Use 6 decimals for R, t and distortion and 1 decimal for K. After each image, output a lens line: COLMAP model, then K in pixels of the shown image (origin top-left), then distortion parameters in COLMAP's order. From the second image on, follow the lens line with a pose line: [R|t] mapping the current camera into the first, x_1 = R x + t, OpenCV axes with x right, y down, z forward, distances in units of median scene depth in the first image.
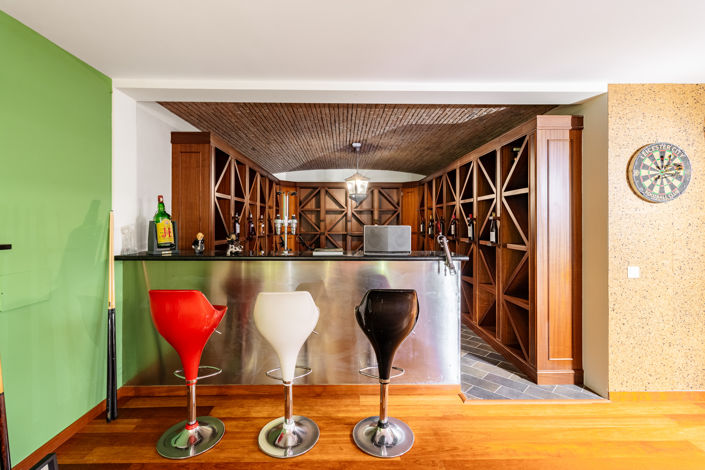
lens RADIAL K [[326.0, 0, 352.3], [0, 326.0, 222.7], [0, 0, 1]] dist [0.014558, 0.000161]
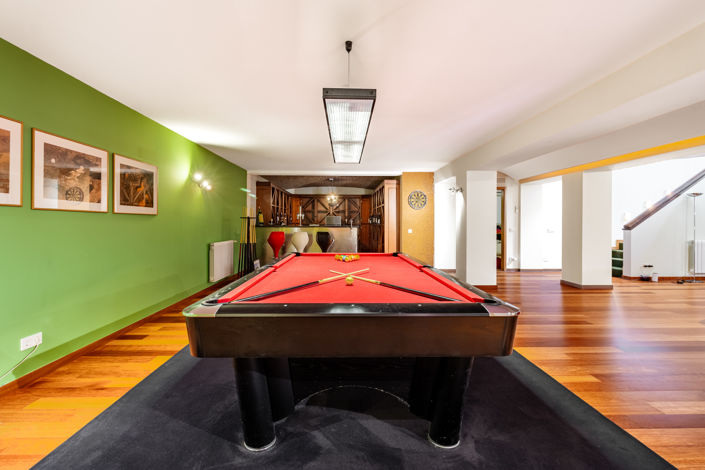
lens RADIAL K [[326.0, 0, 352.3], [0, 326.0, 222.7], [0, 0, 1]] dist [0.014558, 0.000161]
pose [[0.999989, 0.003188, 0.003321, 0.114467], [-0.003192, 0.999994, 0.001164, 0.026471], [-0.003318, -0.001175, 0.999994, -0.863696]]
